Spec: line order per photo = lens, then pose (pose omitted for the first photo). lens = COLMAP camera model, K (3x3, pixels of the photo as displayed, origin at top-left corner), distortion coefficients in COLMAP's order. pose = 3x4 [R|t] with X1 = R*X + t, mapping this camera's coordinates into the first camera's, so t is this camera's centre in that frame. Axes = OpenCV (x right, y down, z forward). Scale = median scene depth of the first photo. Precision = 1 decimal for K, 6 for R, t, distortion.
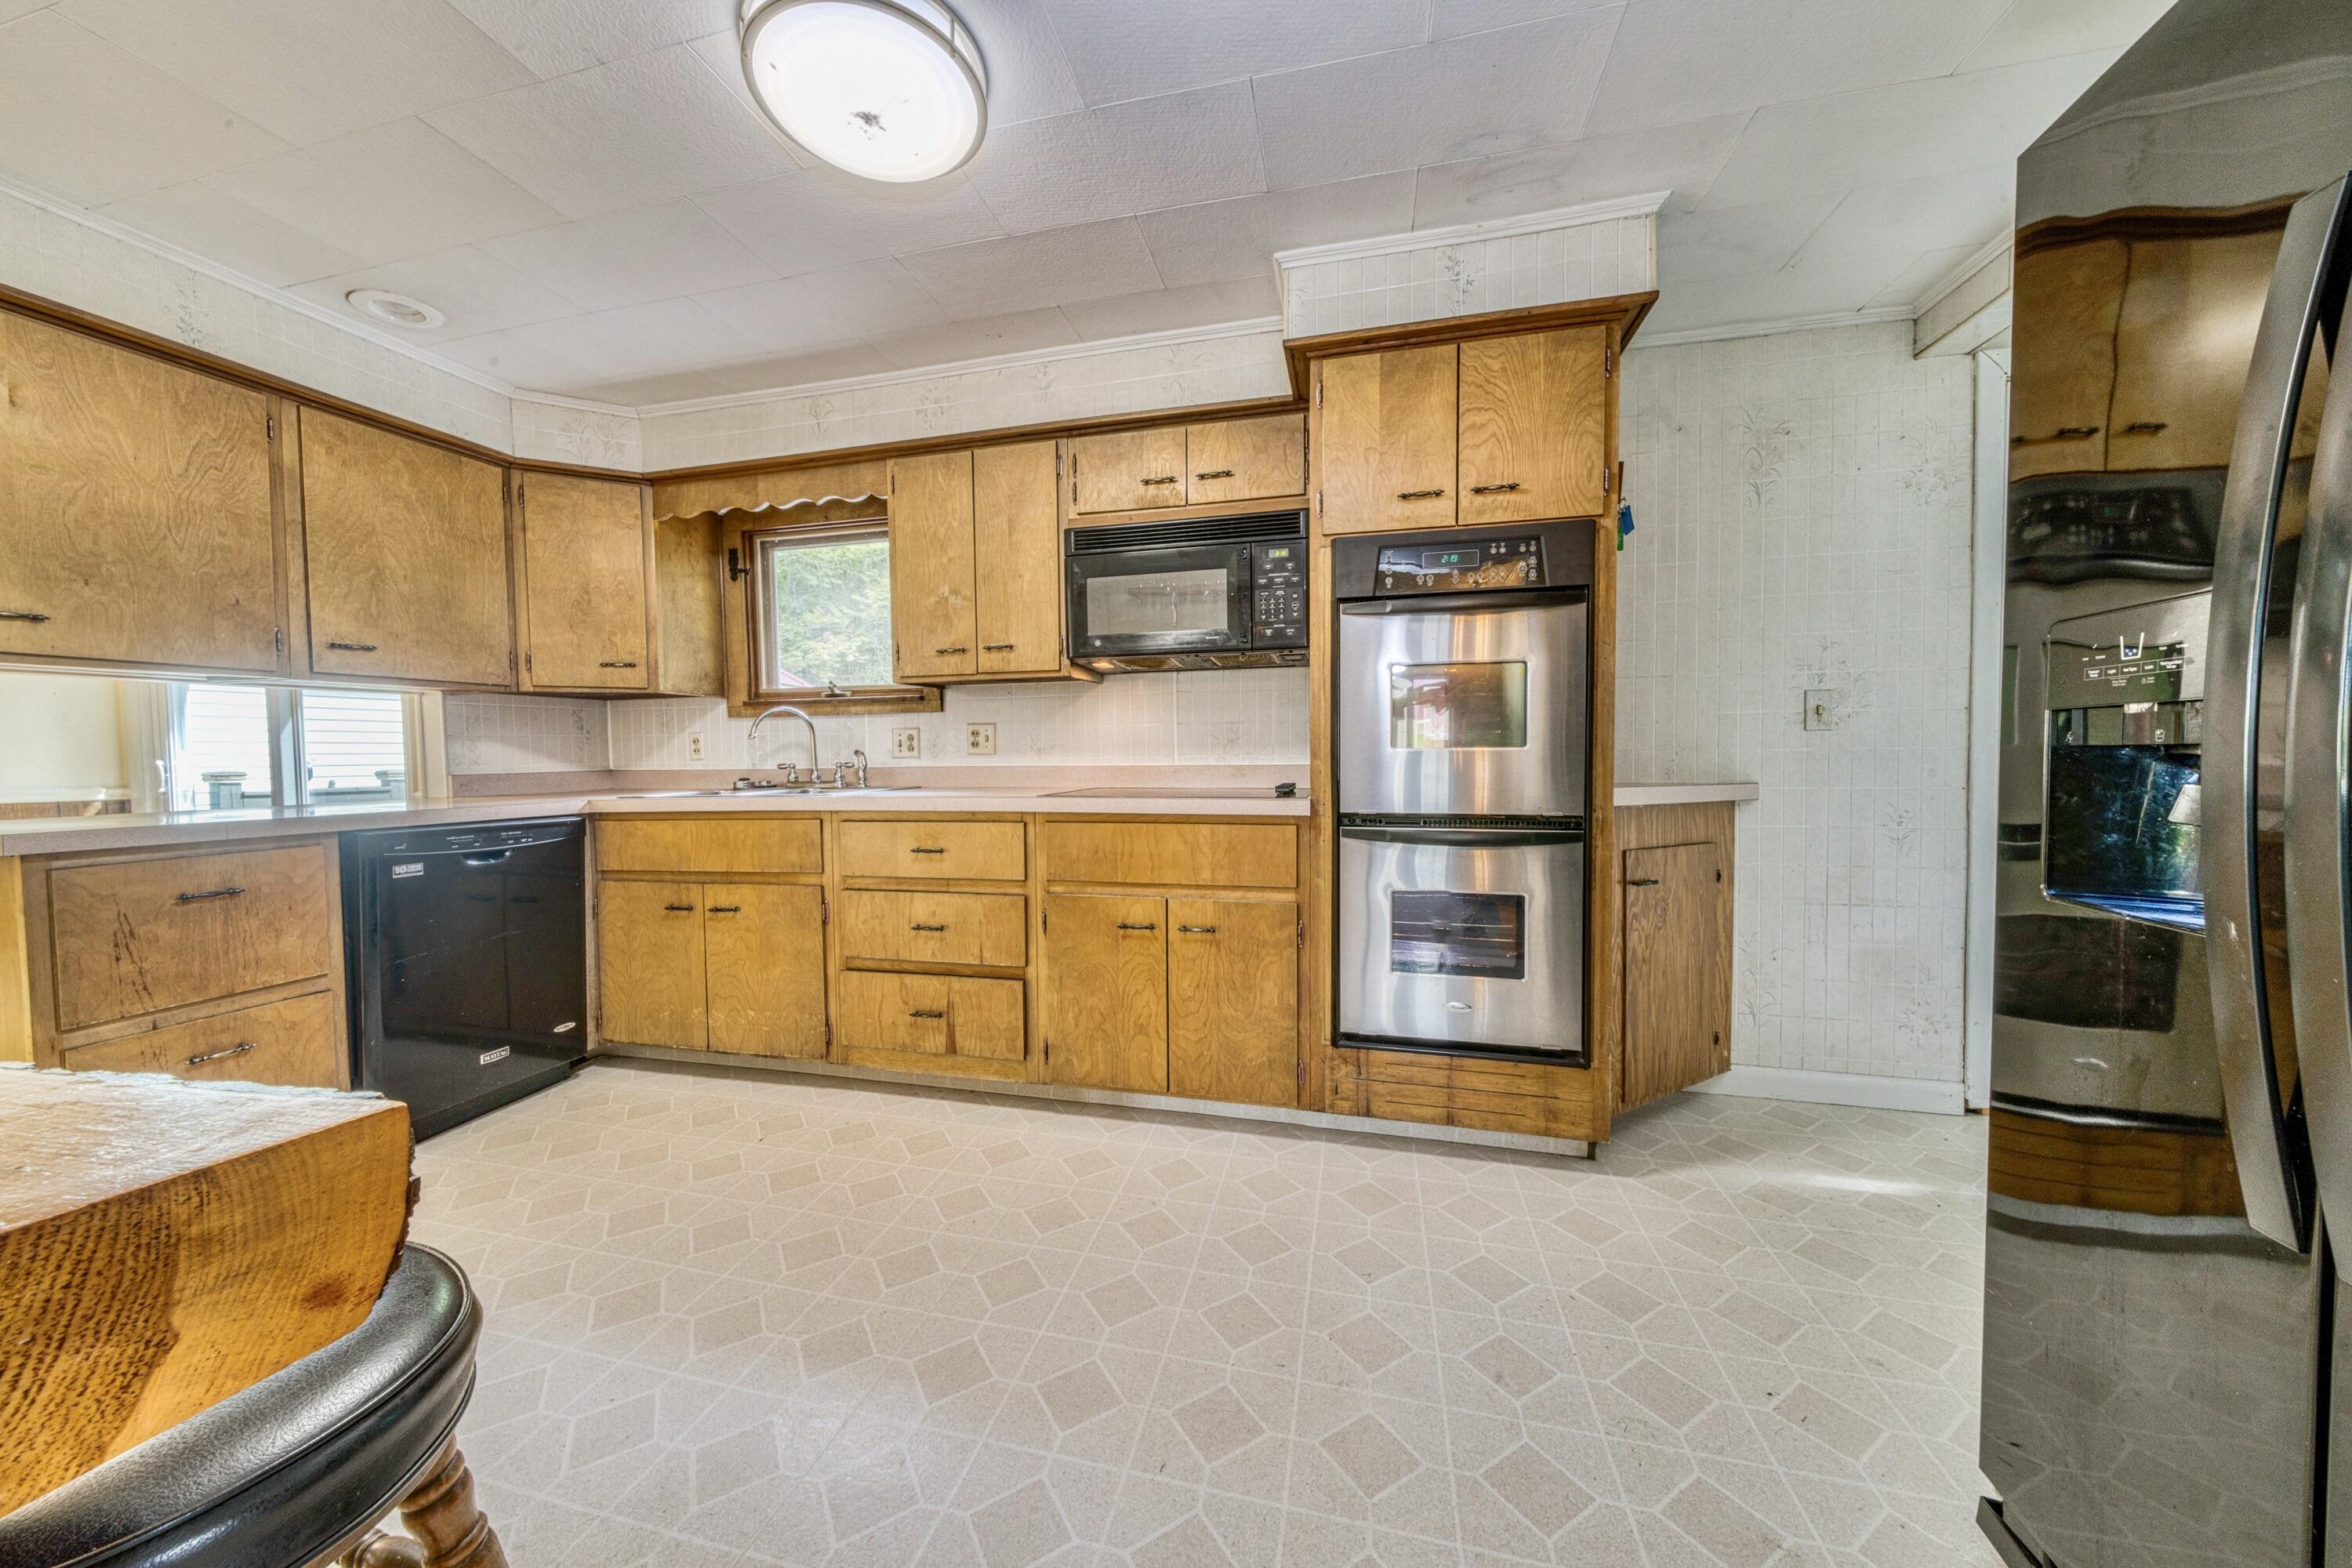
lens RADIAL K [[773.8, 0, 1178.9], [0, 773.8, 773.4], [0, 0, 1]] dist [0.001074, -0.000047]
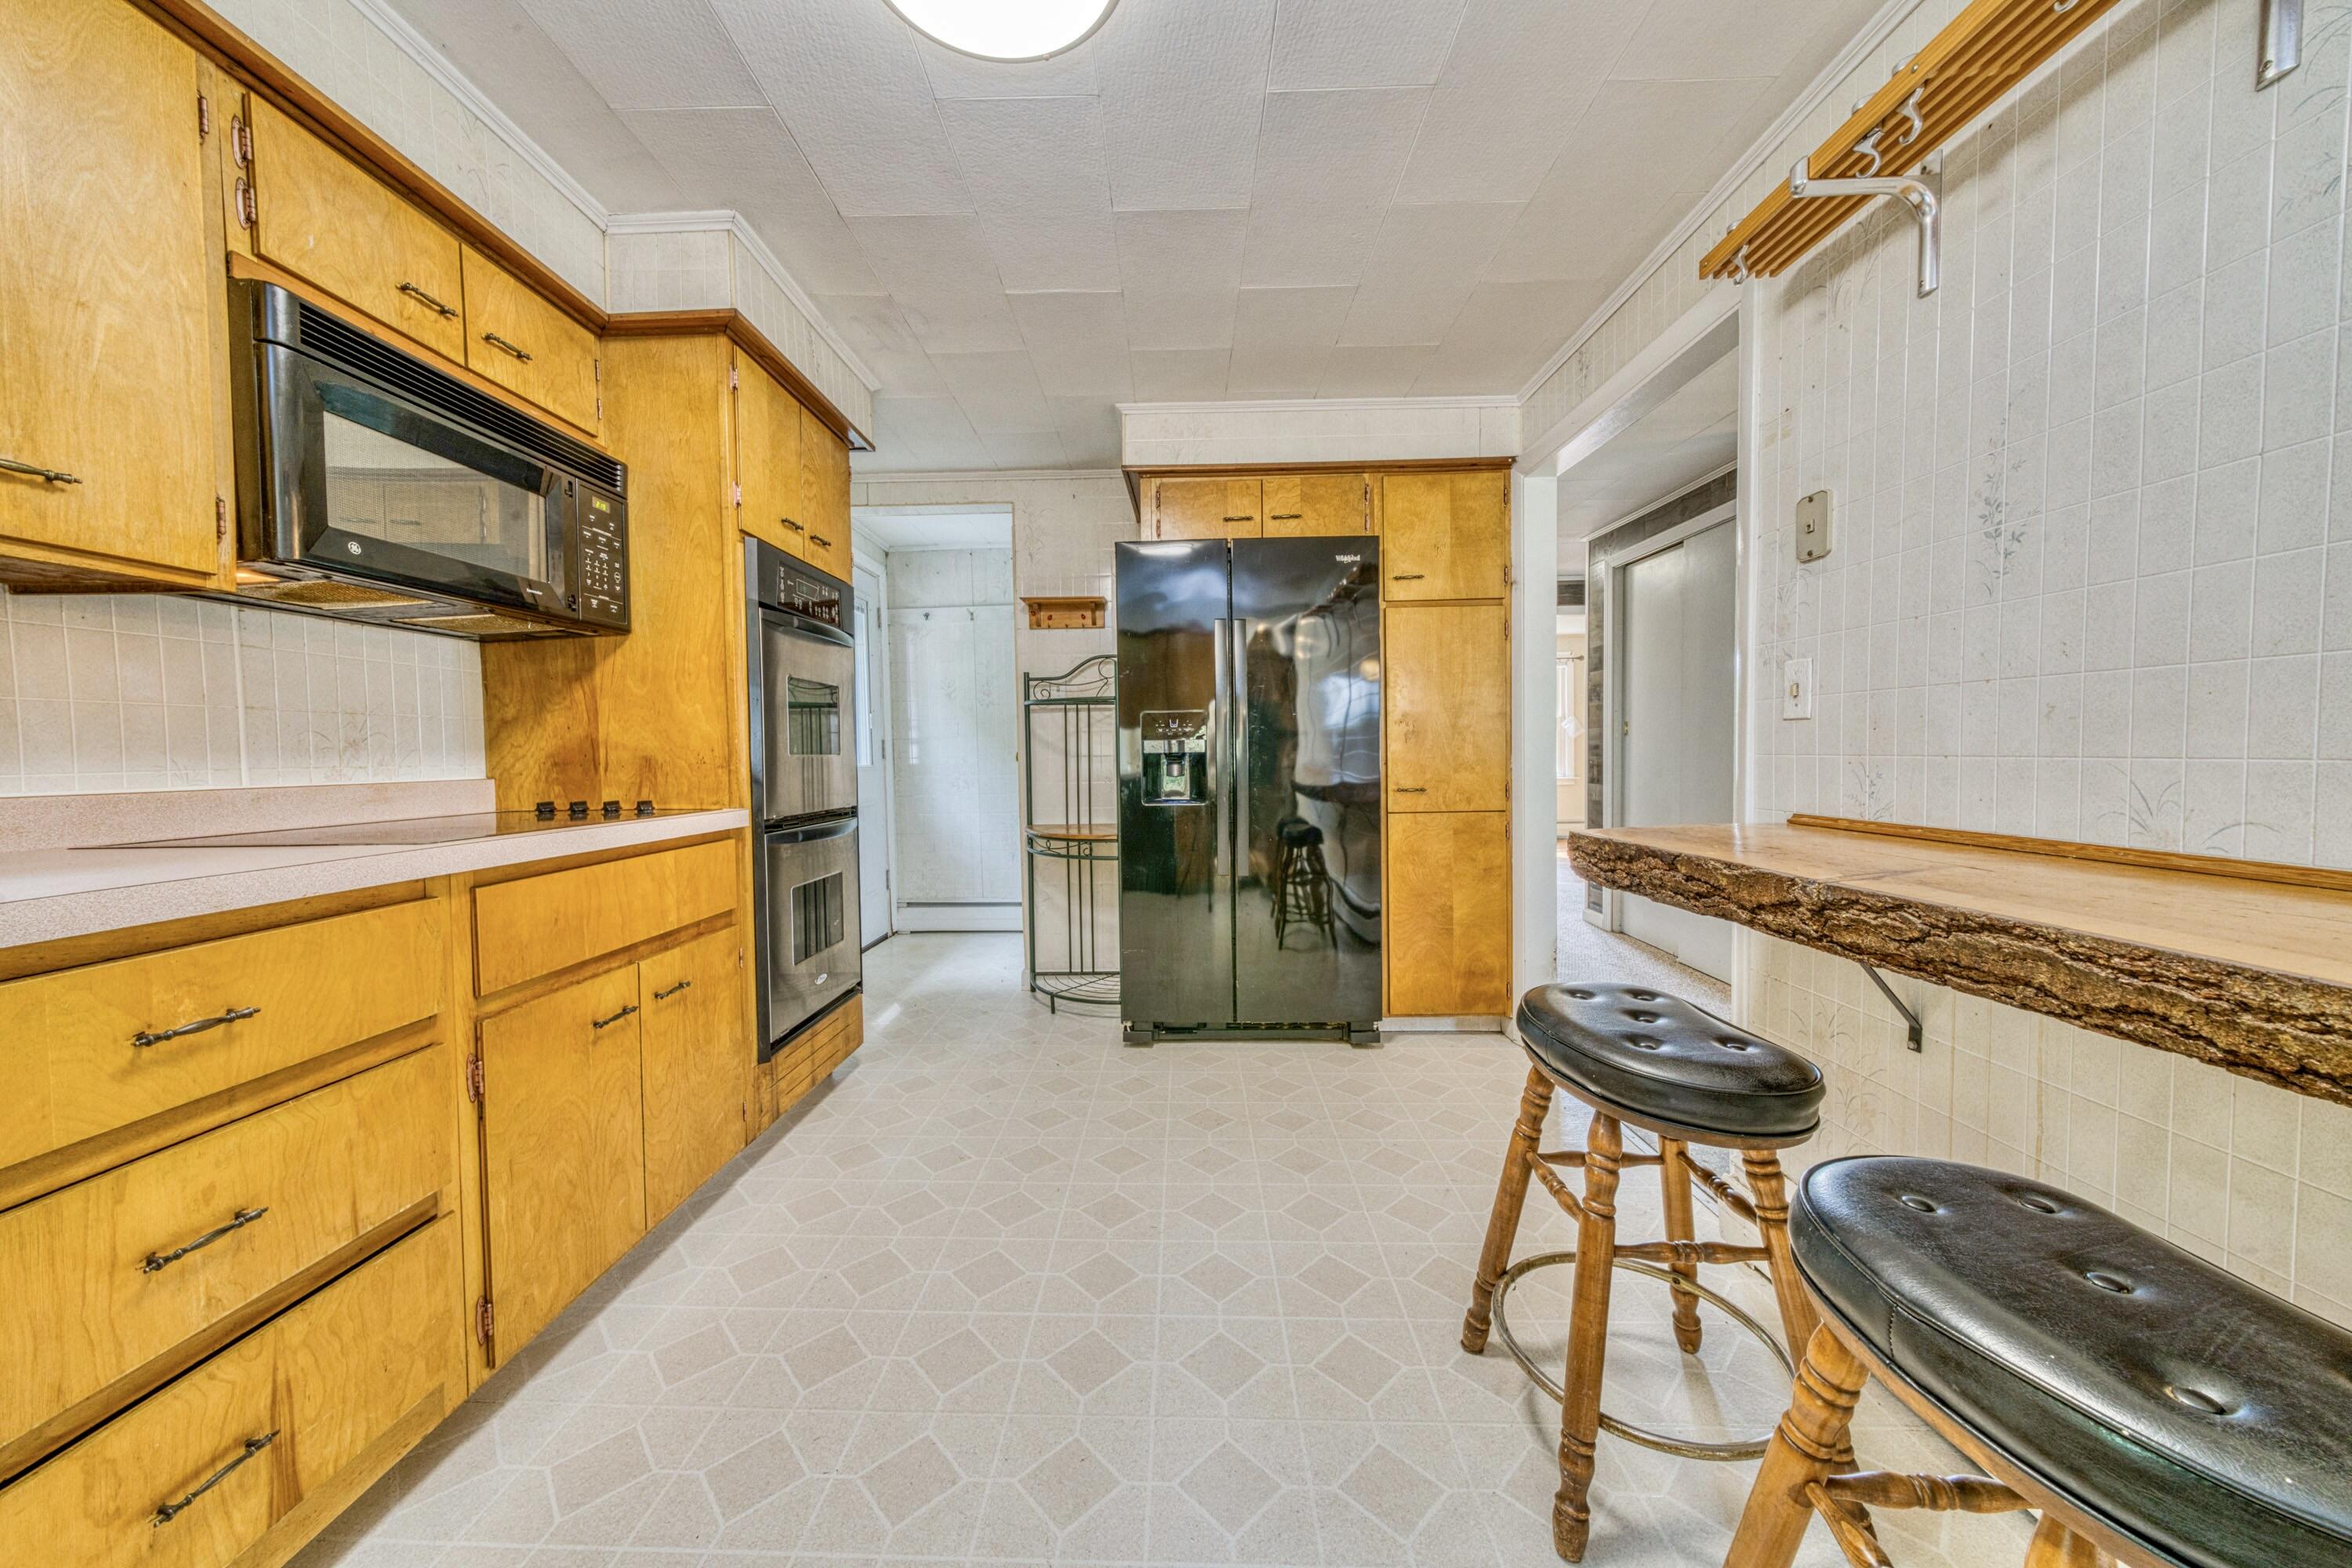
lens RADIAL K [[808.1, 0, 1112.9], [0, 808.1, 777.3], [0, 0, 1]] dist [0.001368, 0.000013]
pose [[-0.150851, -0.016962, 0.988411, -0.771489], [0.042586, 0.998813, 0.023640, -0.007516], [-0.987639, 0.045658, -0.149950, 0.634332]]
